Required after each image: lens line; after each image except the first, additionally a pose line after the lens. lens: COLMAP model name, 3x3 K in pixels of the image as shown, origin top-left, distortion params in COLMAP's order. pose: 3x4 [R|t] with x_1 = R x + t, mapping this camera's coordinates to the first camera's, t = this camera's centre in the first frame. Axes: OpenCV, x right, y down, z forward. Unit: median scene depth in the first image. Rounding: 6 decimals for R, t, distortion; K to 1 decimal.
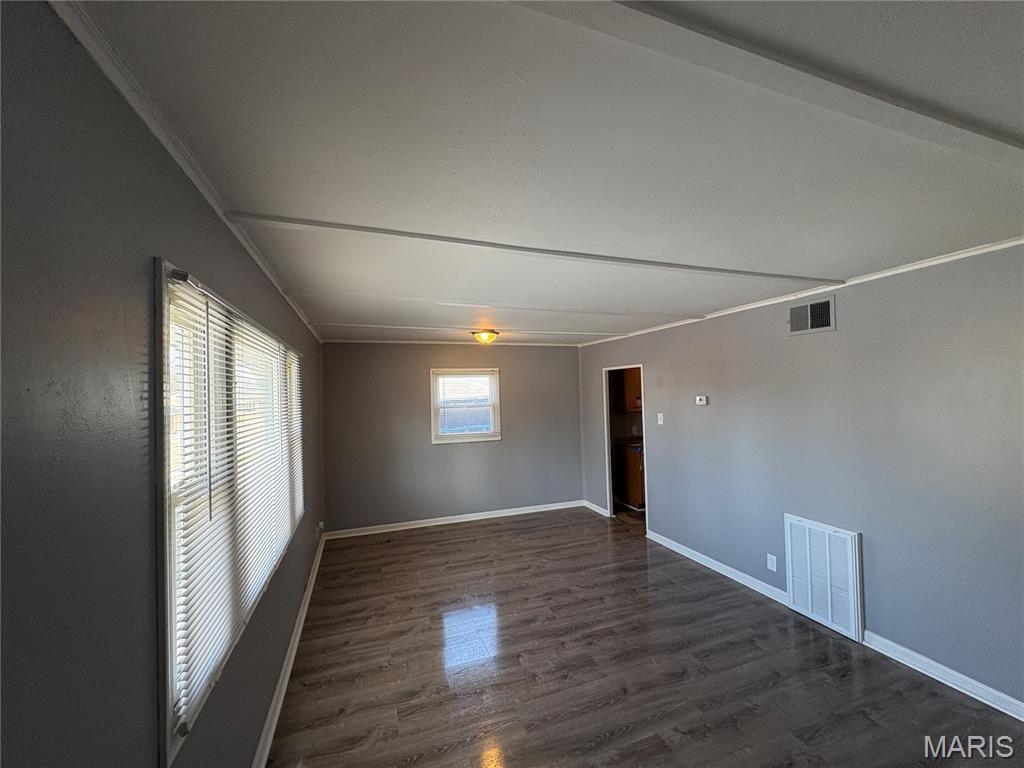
lens RADIAL K [[409.1, 0, 512.7], [0, 409.1, 384.3], [0, 0, 1]] dist [-0.002593, -0.000267]
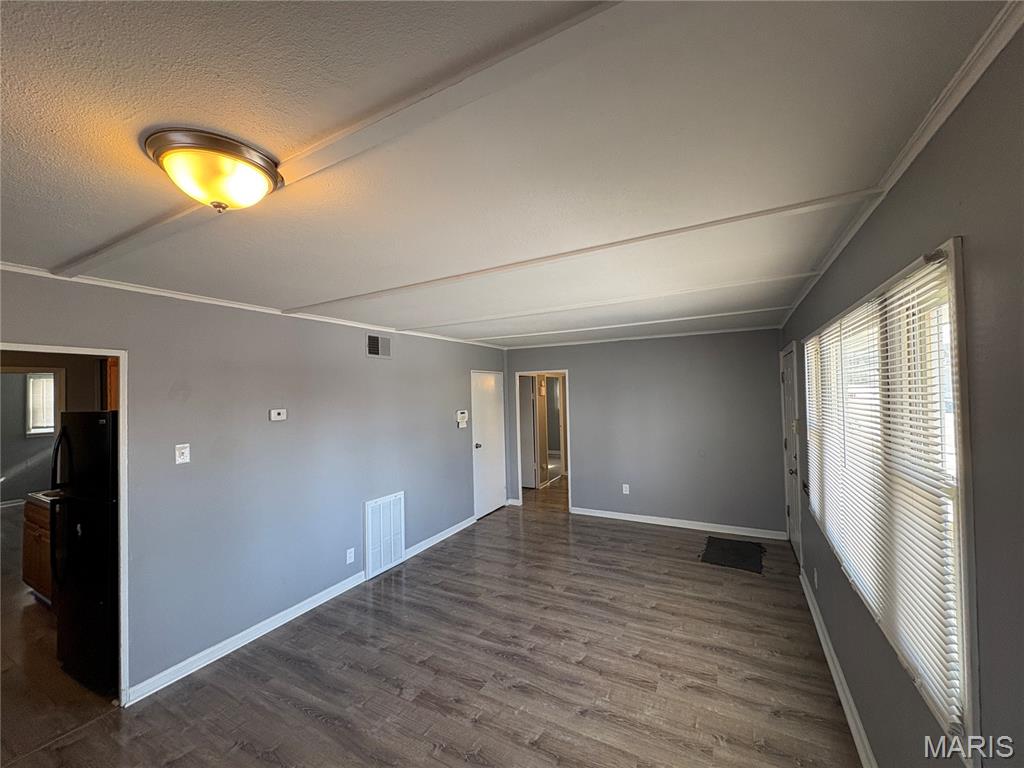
lens RADIAL K [[409.1, 0, 512.3], [0, 409.1, 386.0], [0, 0, 1]] dist [-0.002593, -0.000267]
pose [[-0.662541, 0.052804, 0.747162, -0.600897], [0.025687, 0.998527, -0.047791, 0.046804], [-0.748585, -0.012471, -0.662922, 1.657844]]
